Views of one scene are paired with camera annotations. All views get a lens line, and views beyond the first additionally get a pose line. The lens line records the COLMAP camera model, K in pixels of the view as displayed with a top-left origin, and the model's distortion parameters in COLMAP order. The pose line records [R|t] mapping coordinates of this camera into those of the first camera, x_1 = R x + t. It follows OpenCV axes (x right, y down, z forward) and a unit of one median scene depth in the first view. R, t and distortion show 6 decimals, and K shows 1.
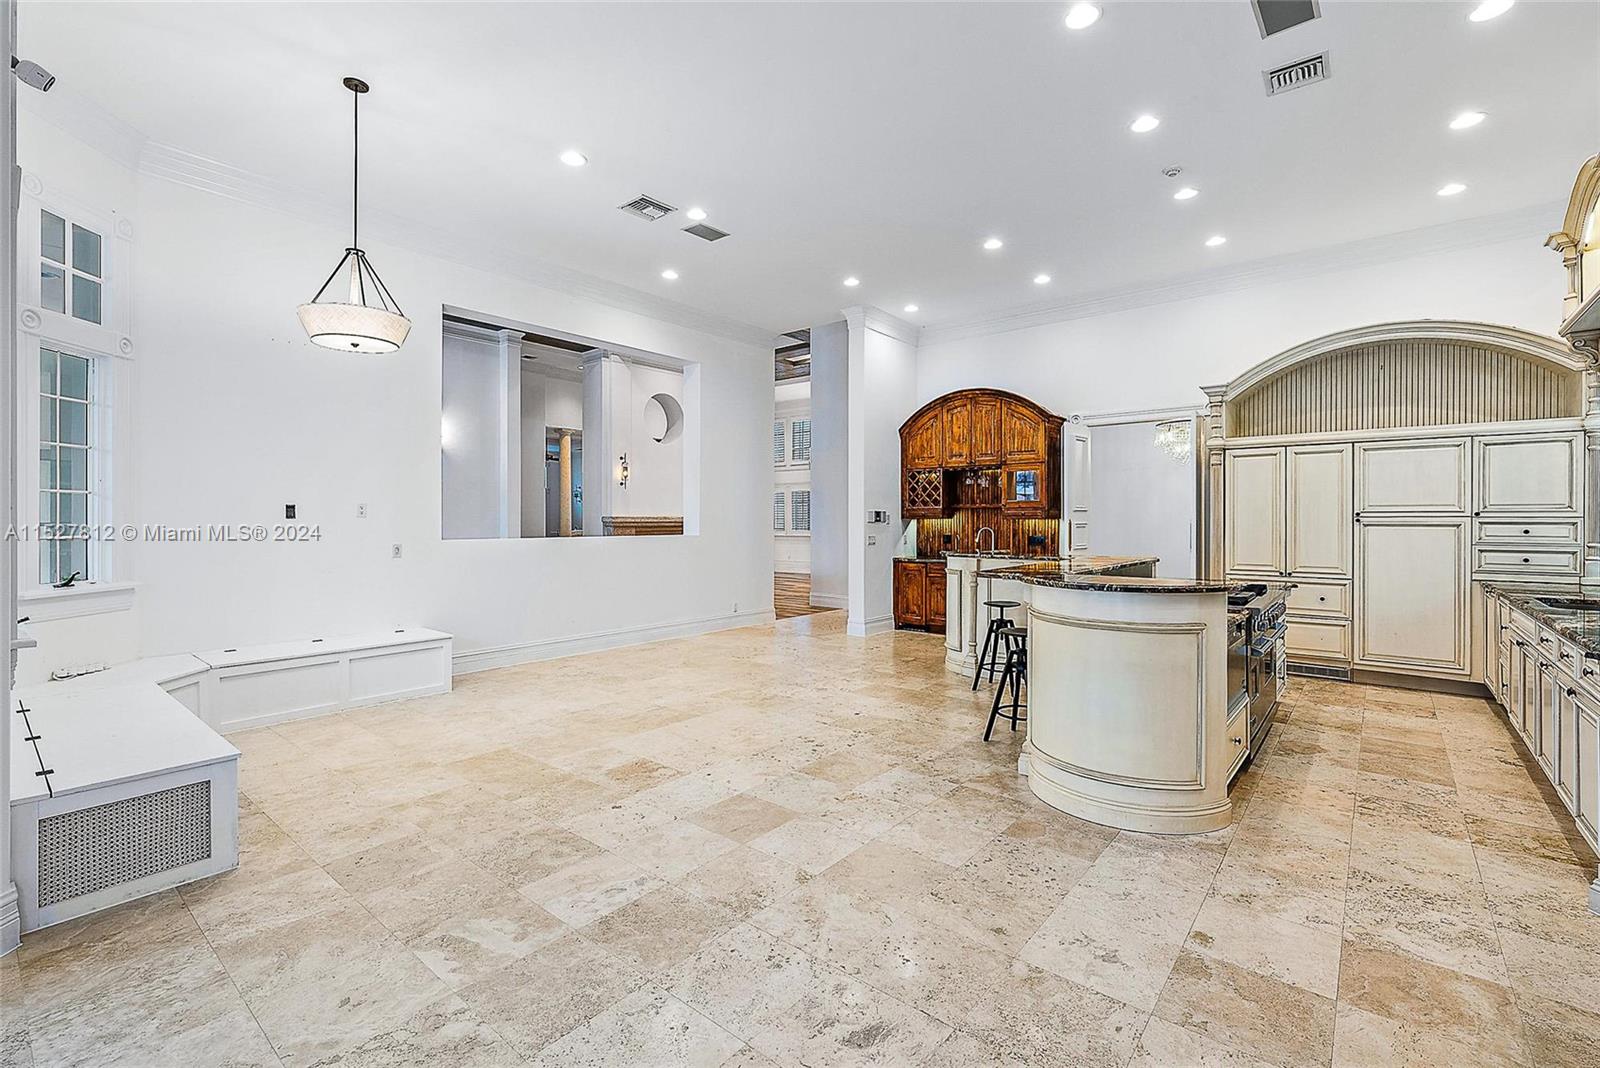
lens RADIAL K [[704.4, 0, 802.3], [0, 704.4, 525.8], [0, 0, 1]] dist [-0.000869, -0.000230]
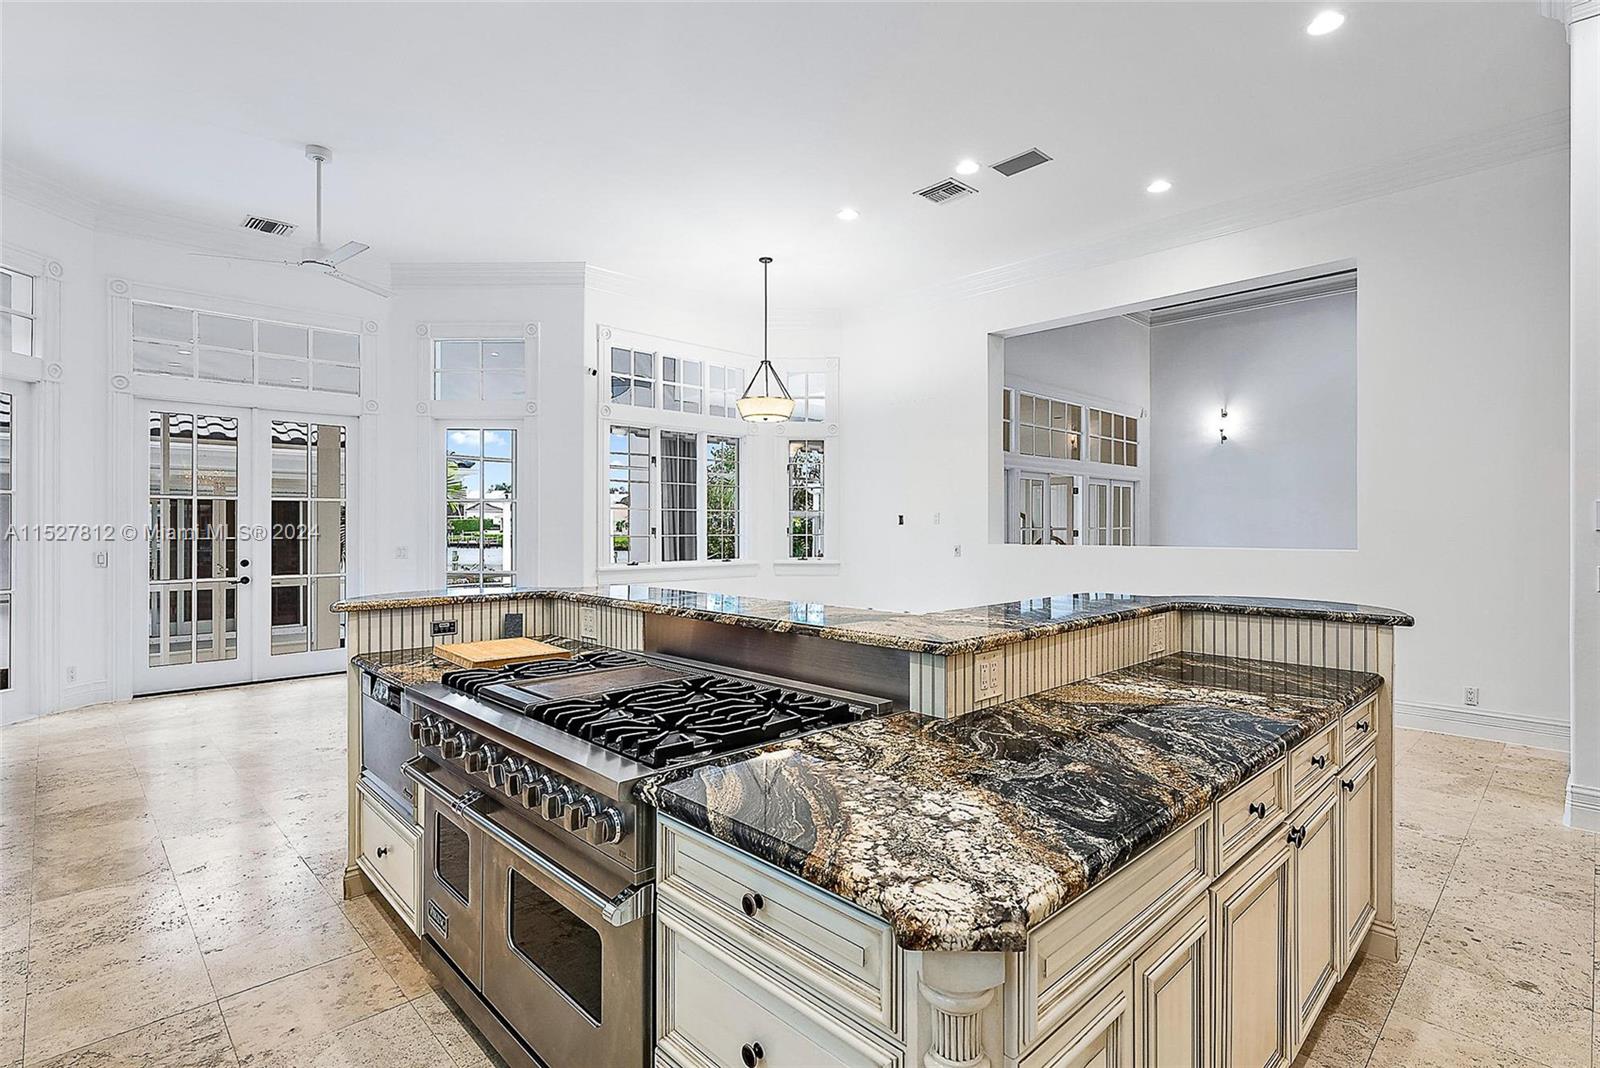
lens RADIAL K [[777.8, 0, 807.3], [0, 777.8, 525.5], [0, 0, 1]] dist [0.000744, -0.000293]
pose [[-0.111146, -0.002224, -0.993802, 1.271448], [-0.003504, 0.999992, -0.001846, -0.008414], [0.993798, 0.003277, -0.111153, 1.436150]]
